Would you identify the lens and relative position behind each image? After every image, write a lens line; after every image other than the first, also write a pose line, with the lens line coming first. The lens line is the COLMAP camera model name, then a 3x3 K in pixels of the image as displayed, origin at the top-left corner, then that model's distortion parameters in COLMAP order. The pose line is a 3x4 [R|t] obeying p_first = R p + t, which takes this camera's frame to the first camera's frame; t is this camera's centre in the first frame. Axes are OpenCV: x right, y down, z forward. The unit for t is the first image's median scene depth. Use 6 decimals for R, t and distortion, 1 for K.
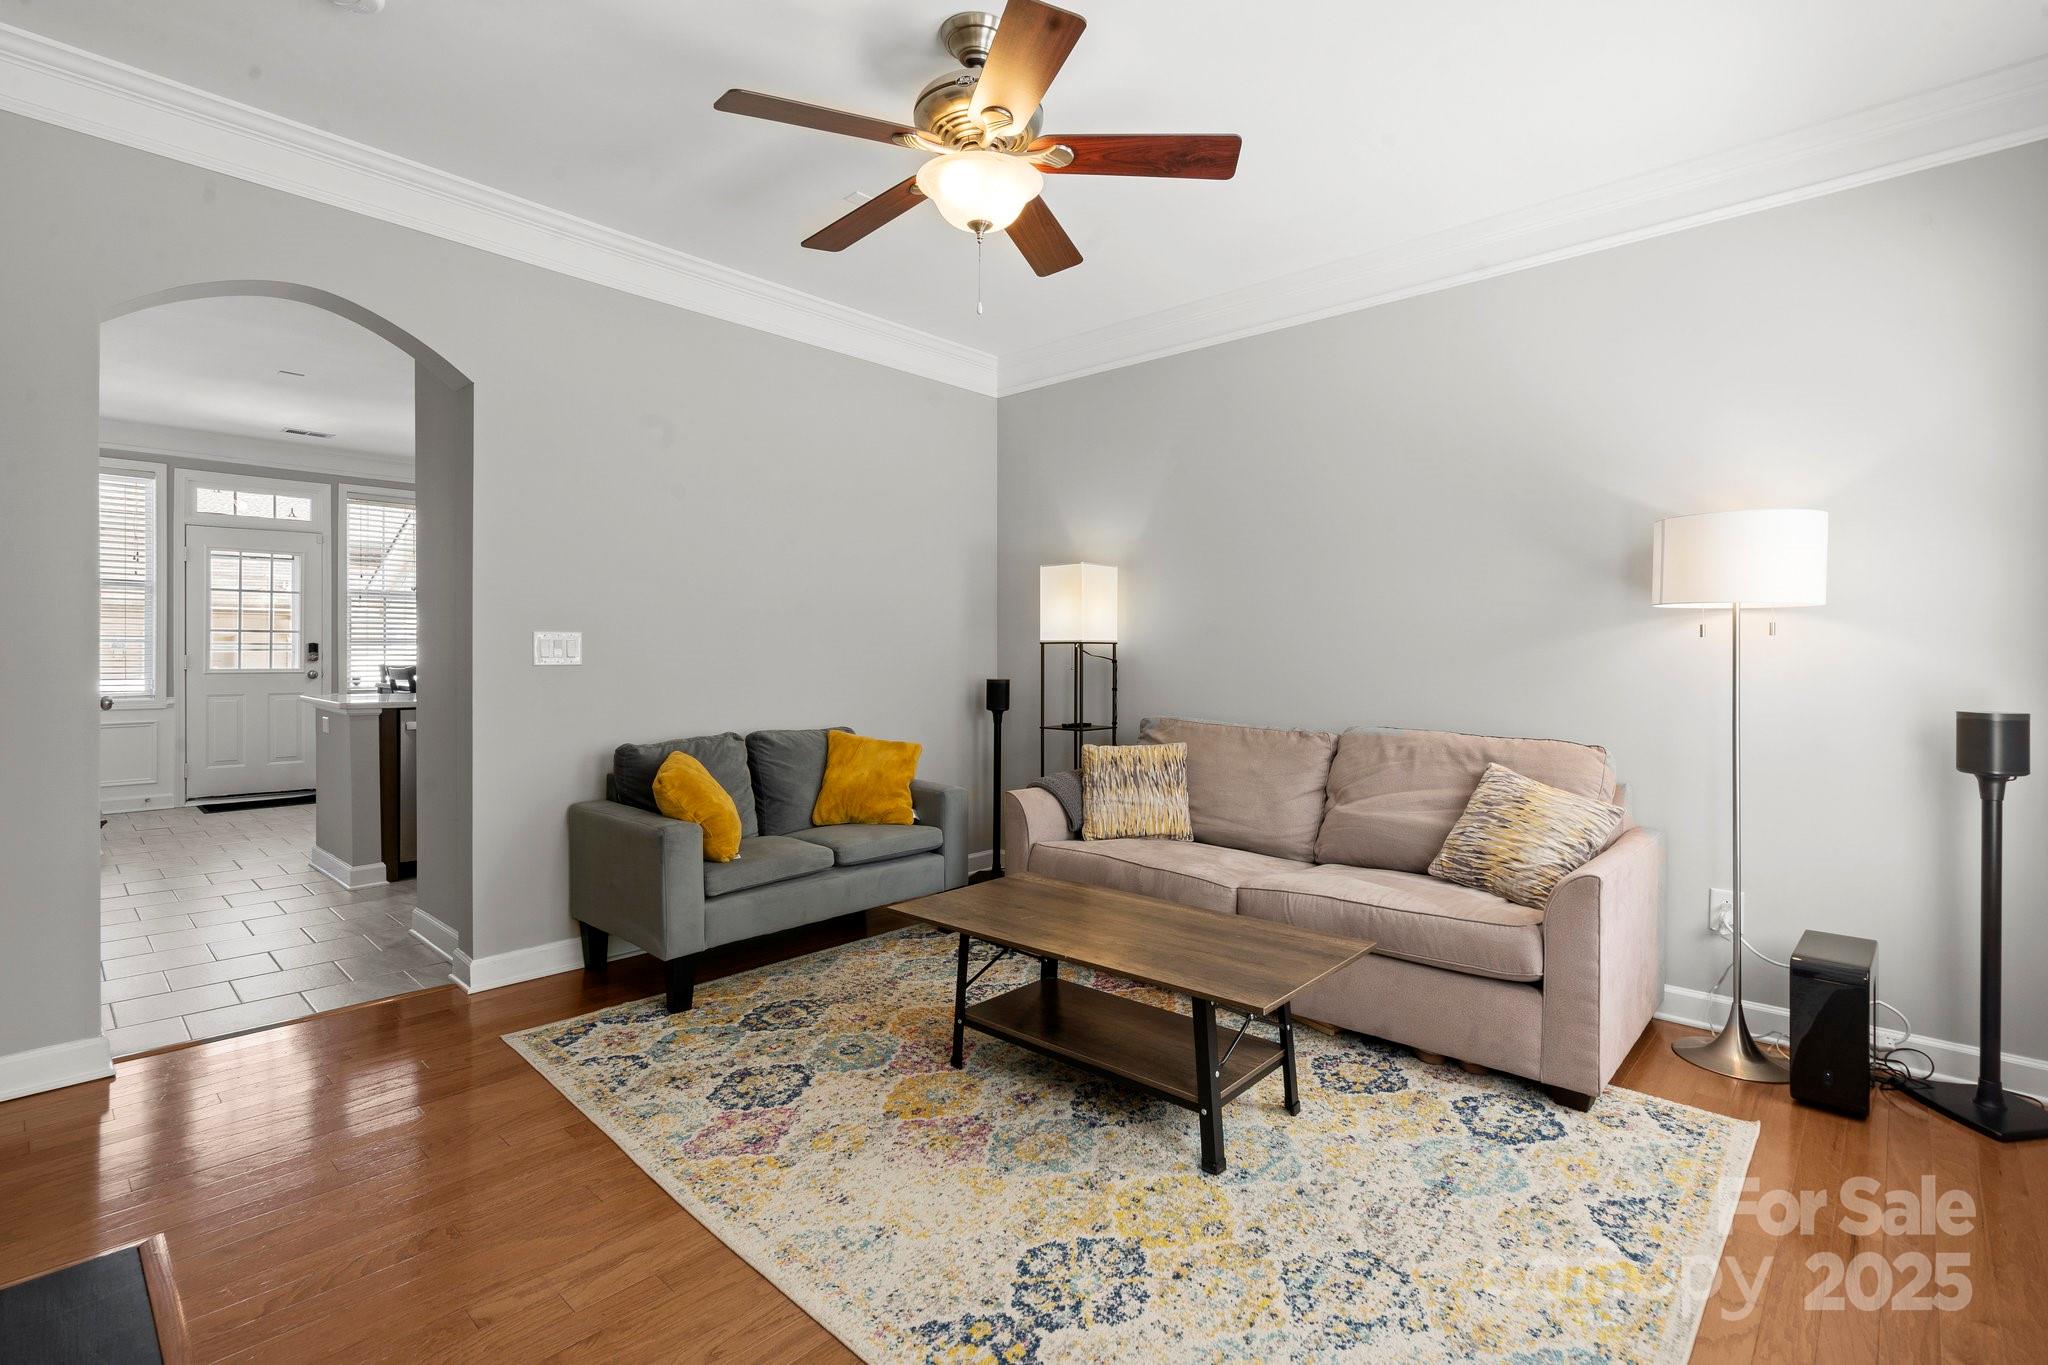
lens RADIAL K [[947.7, 0, 1022.1], [0, 947.7, 658.4], [0, 0, 1]] dist [-0.001234, 0.000398]
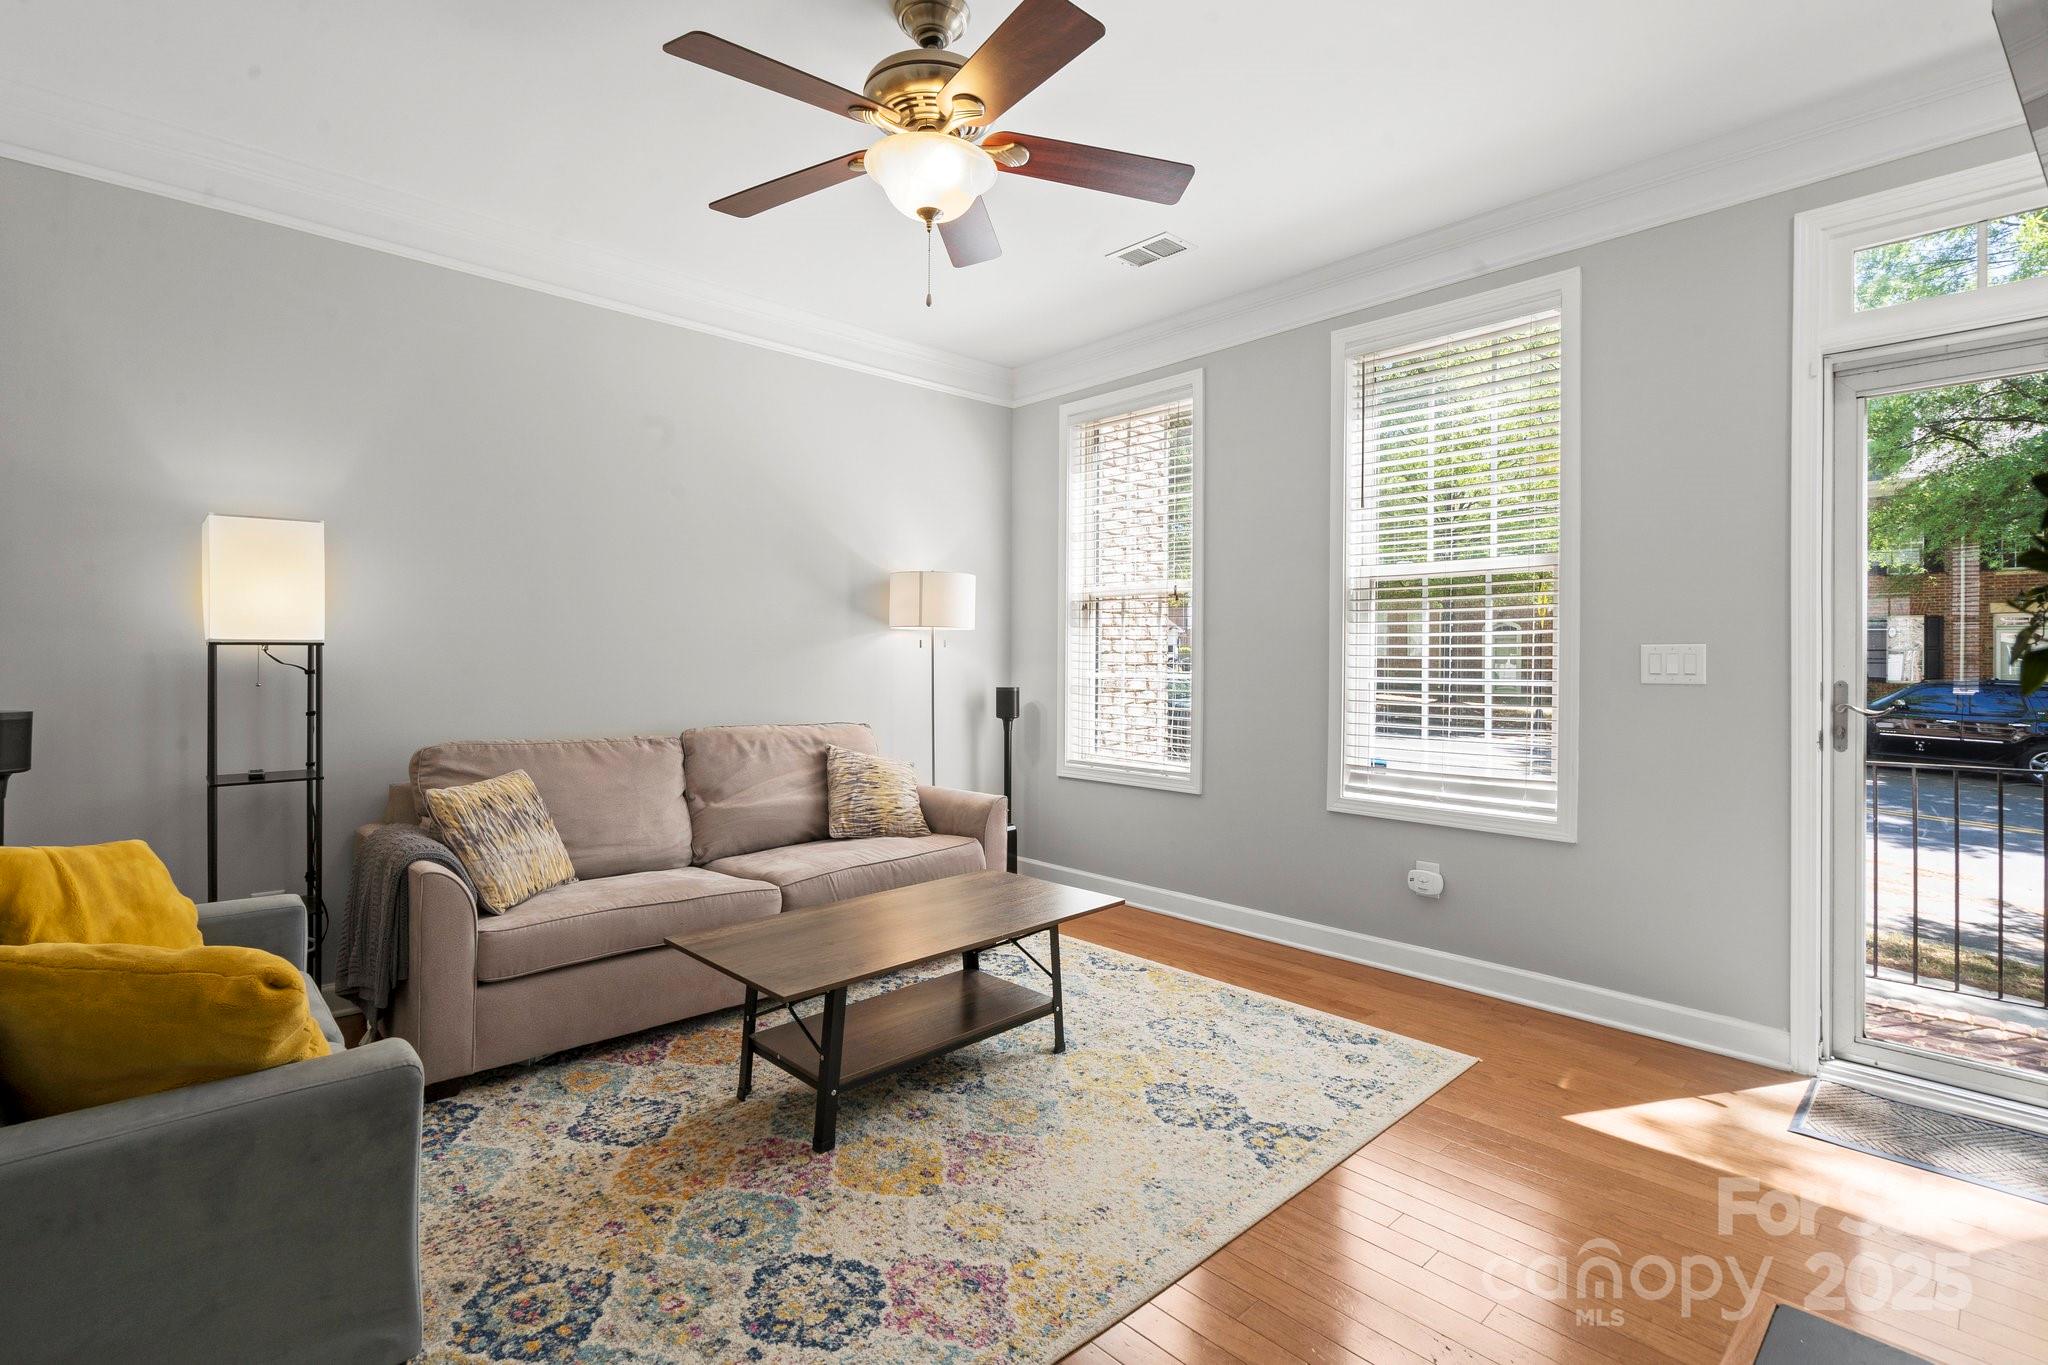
lens RADIAL K [[957.2, 0, 1008.8], [0, 957.2, 660.7], [0, 0, 1]] dist [-0.001603, 0.000376]
pose [[0.069453, -0.007830, 0.997554, -0.970456], [0.002587, 0.999967, 0.007669, -0.014979], [-0.997582, 0.002048, 0.069471, 0.827898]]
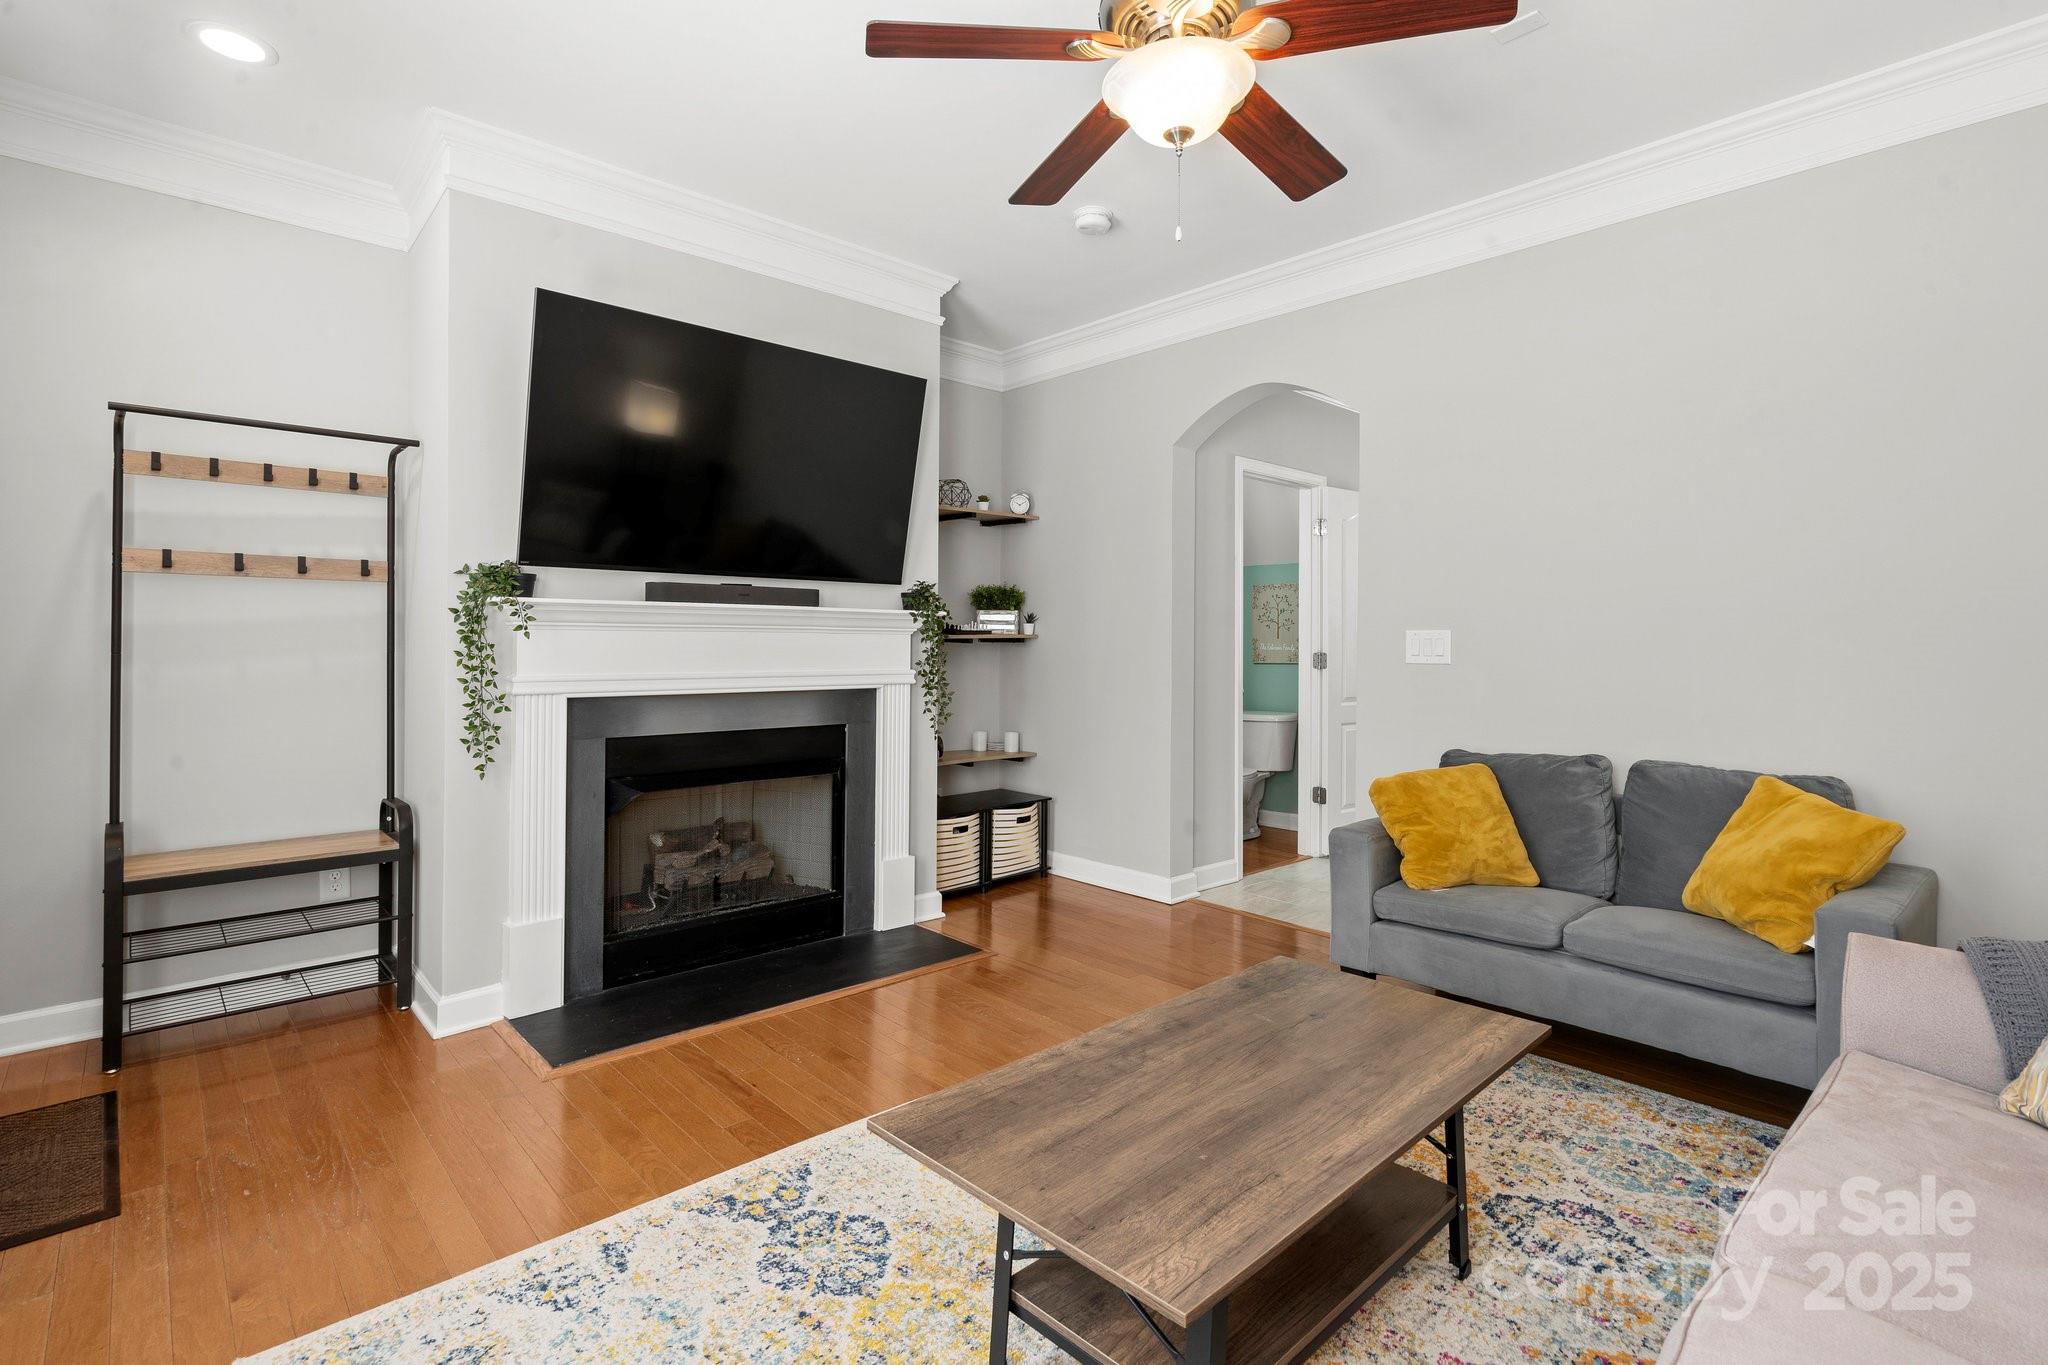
lens RADIAL K [[963.8, 0, 1030.4], [0, 963.8, 639.4], [0, 0, 1]] dist [0.000147, 0.000472]
pose [[-0.067521, -0.009426, -0.997673, 0.779119], [-0.013071, 0.999878, -0.008563, -0.005726], [0.997632, 0.012463, -0.067636, 0.903826]]
